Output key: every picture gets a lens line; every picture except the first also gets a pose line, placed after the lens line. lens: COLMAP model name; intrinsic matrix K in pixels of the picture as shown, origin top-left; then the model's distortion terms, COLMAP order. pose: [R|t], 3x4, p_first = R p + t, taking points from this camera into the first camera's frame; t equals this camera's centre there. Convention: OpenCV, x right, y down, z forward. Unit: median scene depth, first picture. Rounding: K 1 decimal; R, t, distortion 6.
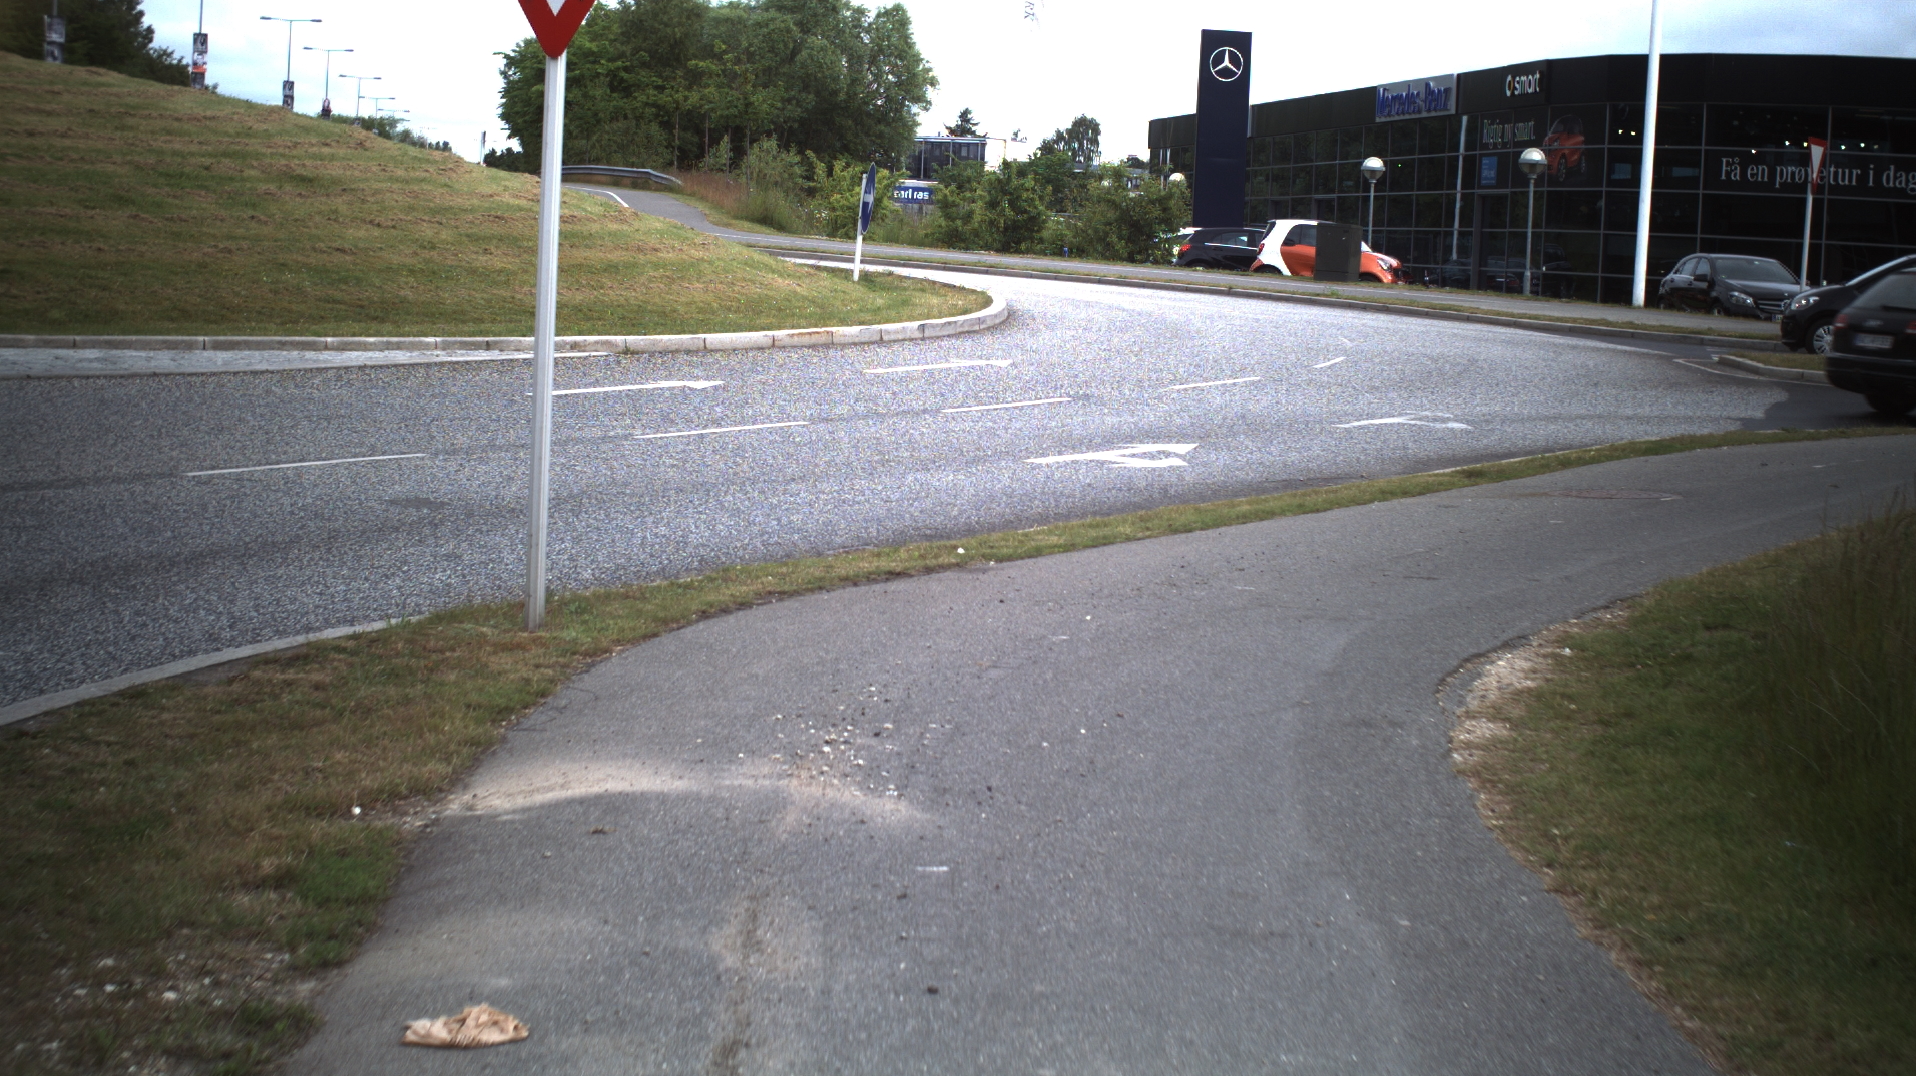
lens RADIAL K [[3386.4, 0, 989.2], [0, 3386.4, 541.8], [0, 0, 1]] dist [-0.307166, 0.449704]
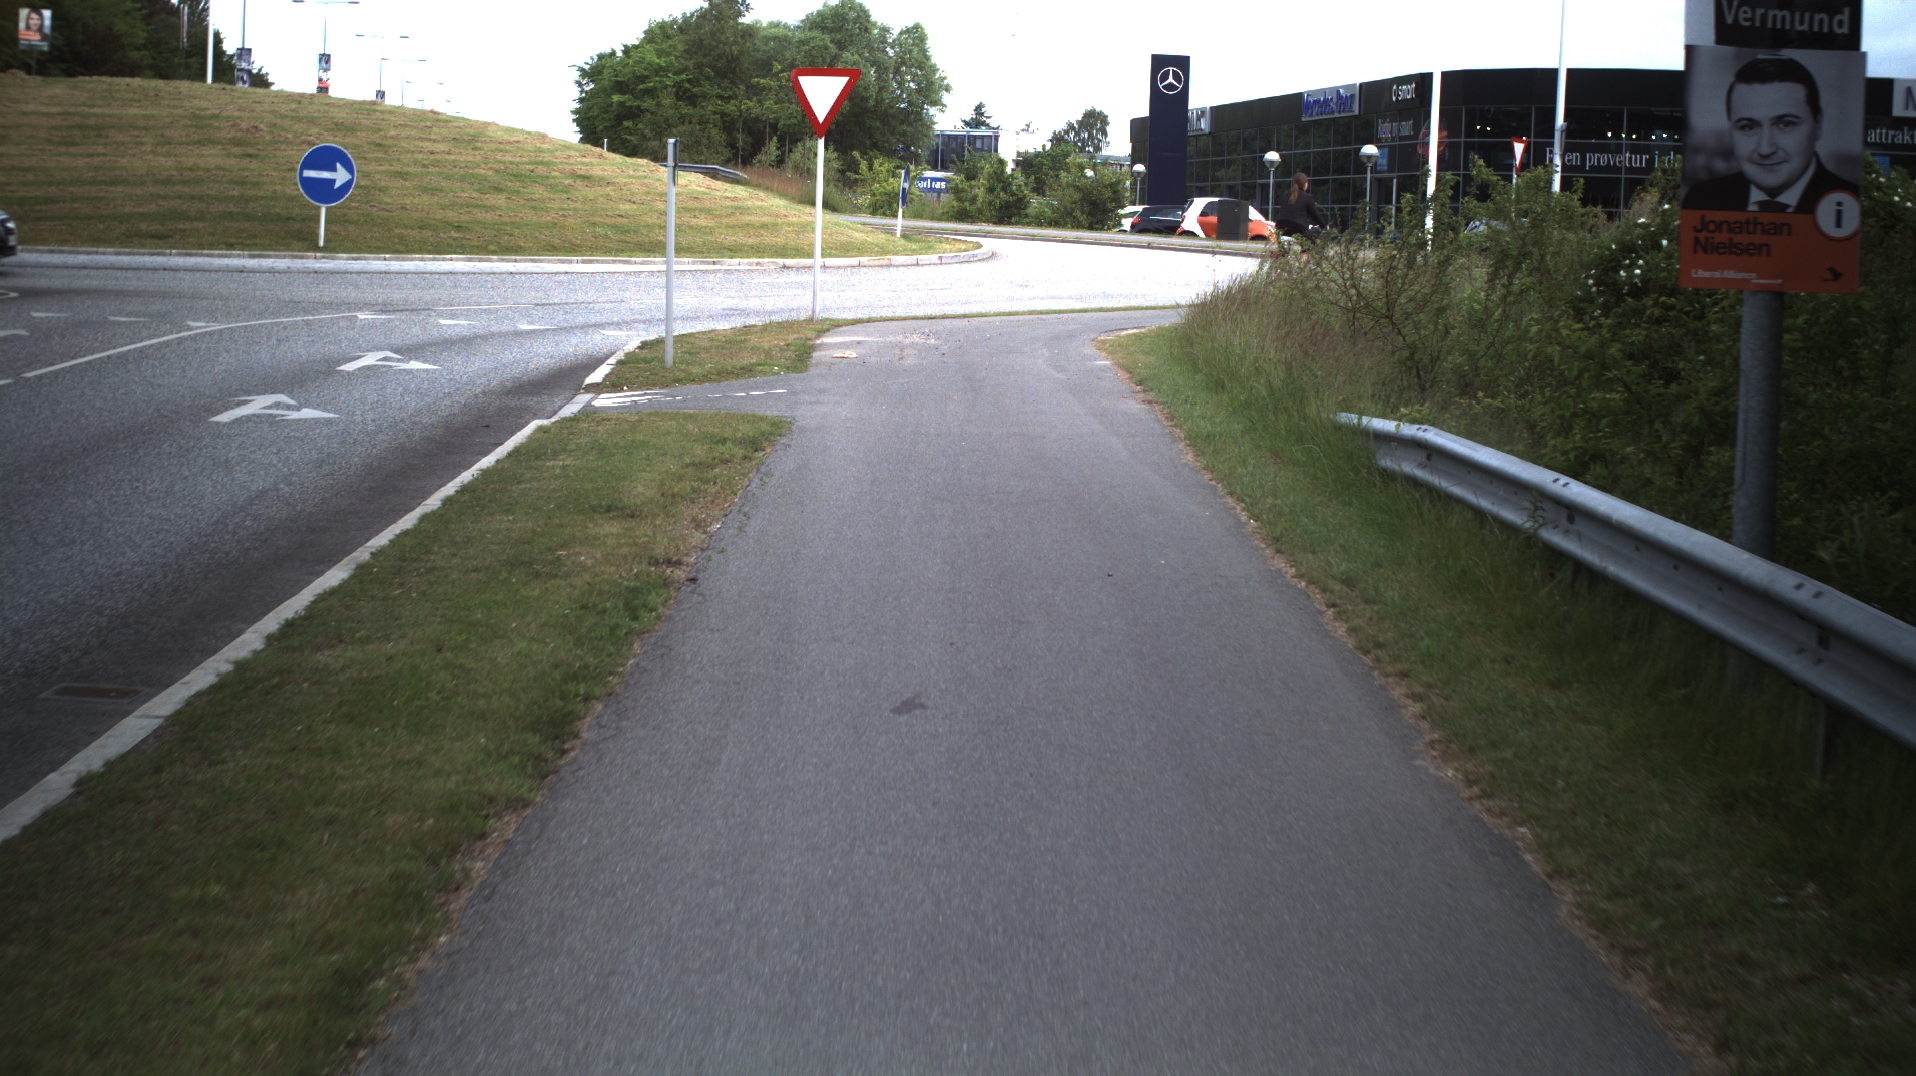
lens RADIAL K [[3386.4, 0, 989.2], [0, 3386.4, 541.8], [0, 0, 1]] dist [-0.307166, 0.449704]
pose [[0.999912, -0.011576, -0.006476, 0.007713], [0.011596, 0.999928, 0.003068, 0.040144], [0.006440, -0.003143, 0.999974, -0.384035]]
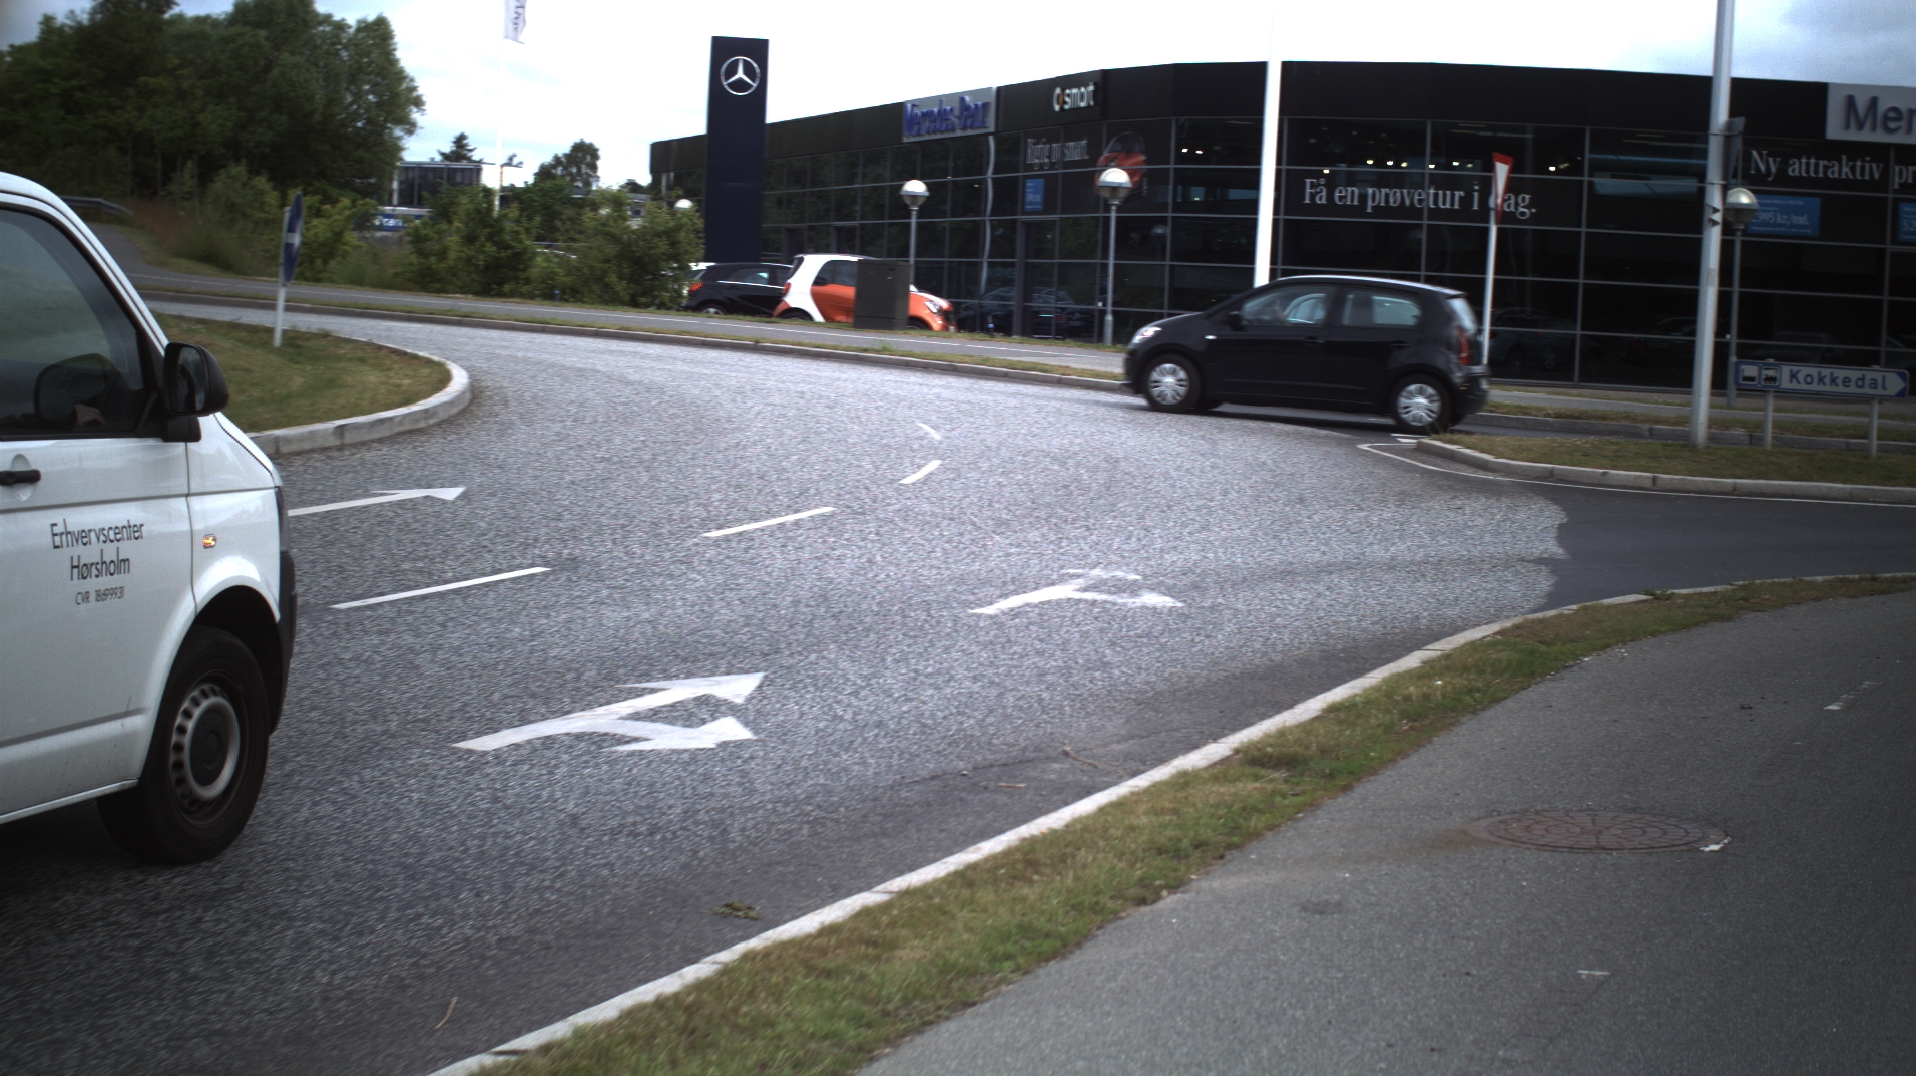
lens RADIAL K [[3386.4, 0, 989.2], [0, 3386.4, 541.8], [0, 0, 1]] dist [-0.307166, 0.449704]
pose [[0.989113, -0.013151, 0.146567, 0.005521], [0.014193, 0.999881, -0.006063, -0.017344], [-0.146470, 0.008078, 0.989182, 0.151772]]
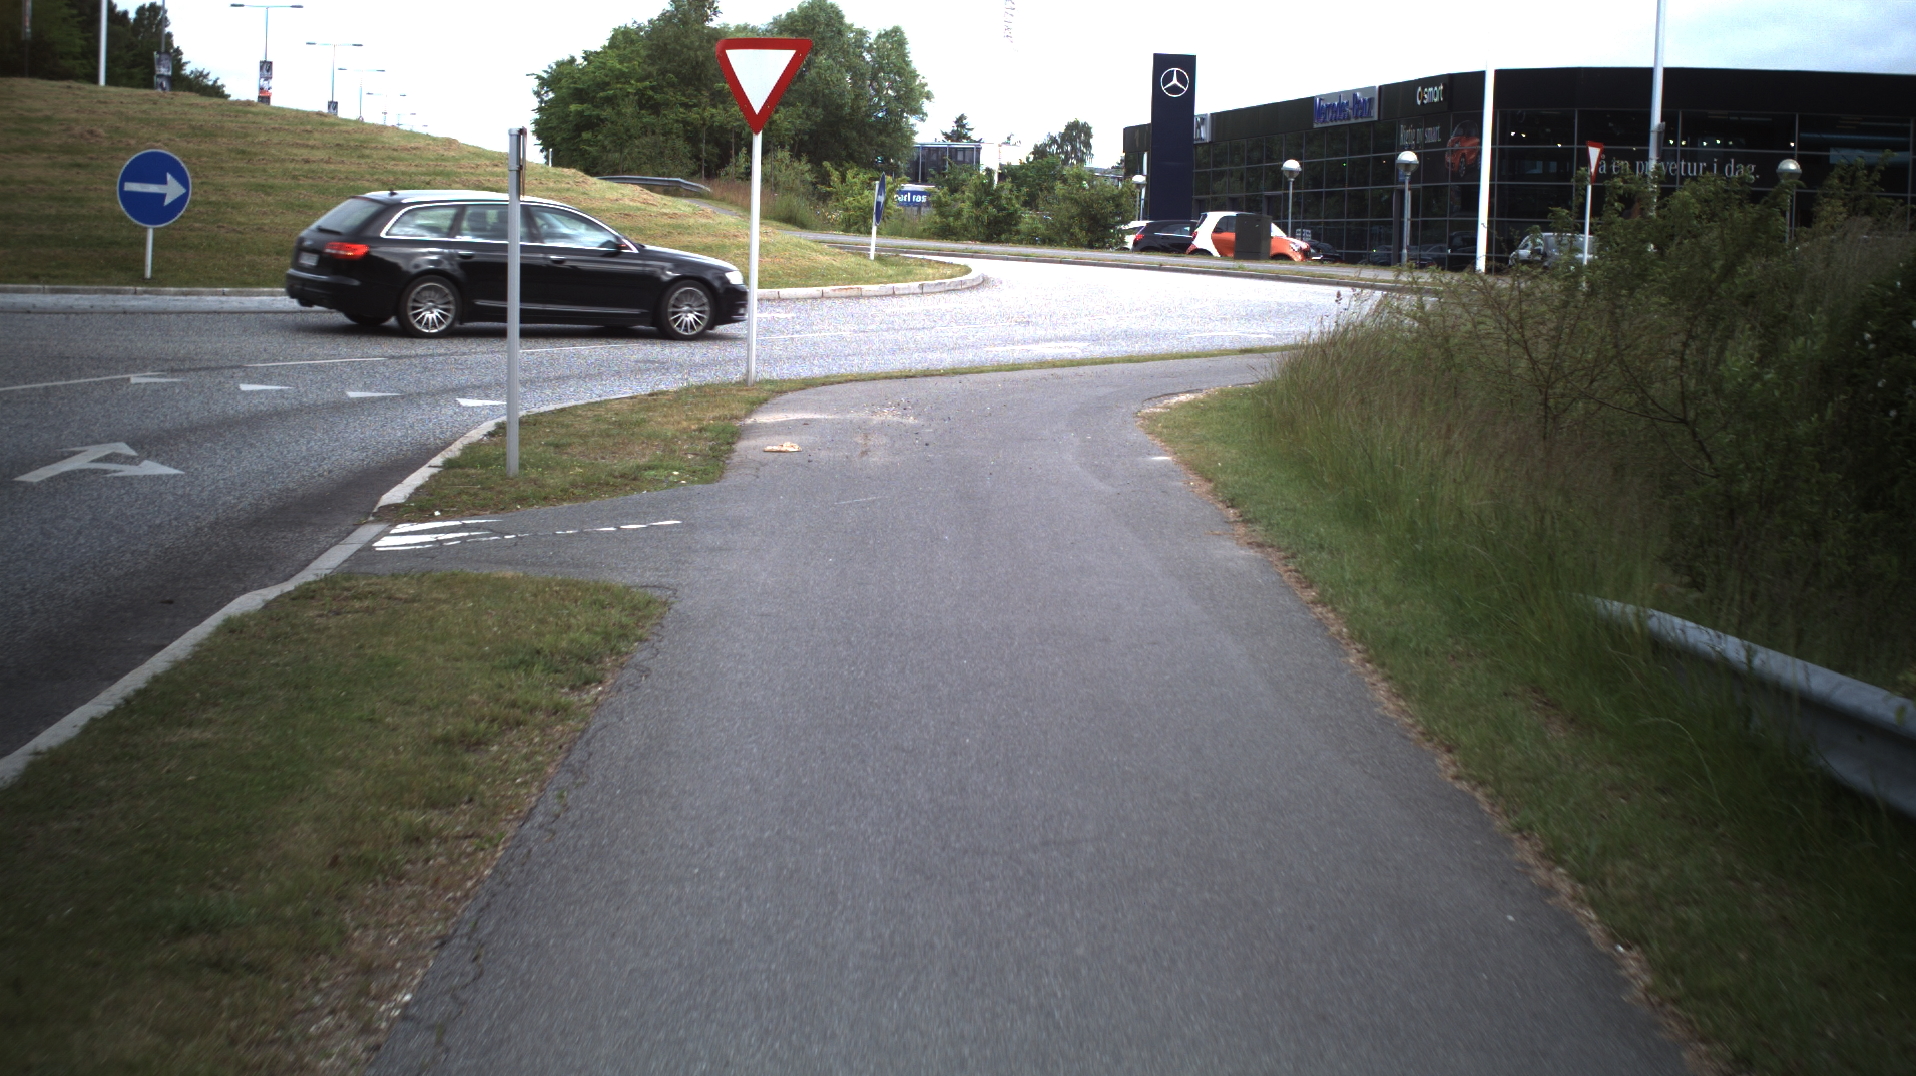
lens RADIAL K [[3386.4, 0, 989.2], [0, 3386.4, 541.8], [0, 0, 1]] dist [-0.307166, 0.449704]
pose [[0.999885, -0.015101, -0.001020, 0.004641], [0.015100, 0.999886, -0.000849, 0.024511], [0.001033, 0.000834, 0.999999, -0.230669]]
